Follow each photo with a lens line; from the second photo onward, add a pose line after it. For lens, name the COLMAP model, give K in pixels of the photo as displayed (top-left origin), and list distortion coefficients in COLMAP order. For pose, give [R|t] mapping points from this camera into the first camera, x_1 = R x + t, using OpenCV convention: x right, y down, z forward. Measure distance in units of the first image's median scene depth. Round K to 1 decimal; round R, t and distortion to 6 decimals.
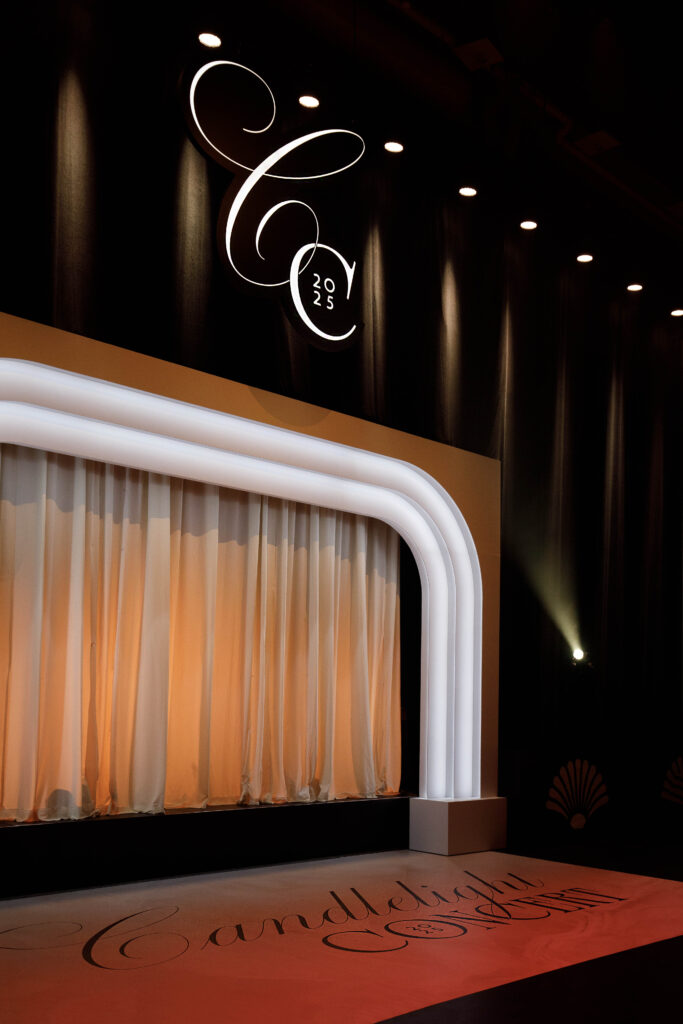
lens RADIAL K [[929.6, 0, 345.9], [0, 929.6, 684.1], [0, 0, 1]] dist [0.008683, 0.003018]
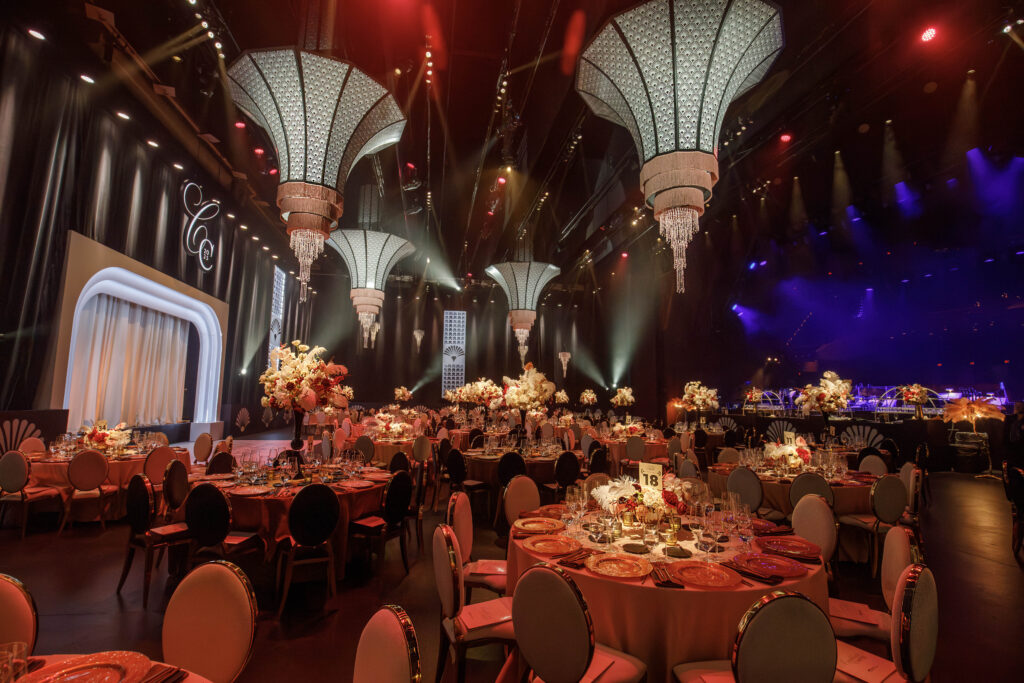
lens RADIAL K [[468.4, 0, 509.5], [0, 468.4, 341.9], [0, 0, 1]] dist [-0.029933, 0.000291]
pose [[0.540582, 0.086129, 0.836871, -0.688549], [-0.014034, 0.995530, -0.093392, -0.000453], [-0.841174, 0.038742, 0.539374, -0.621910]]
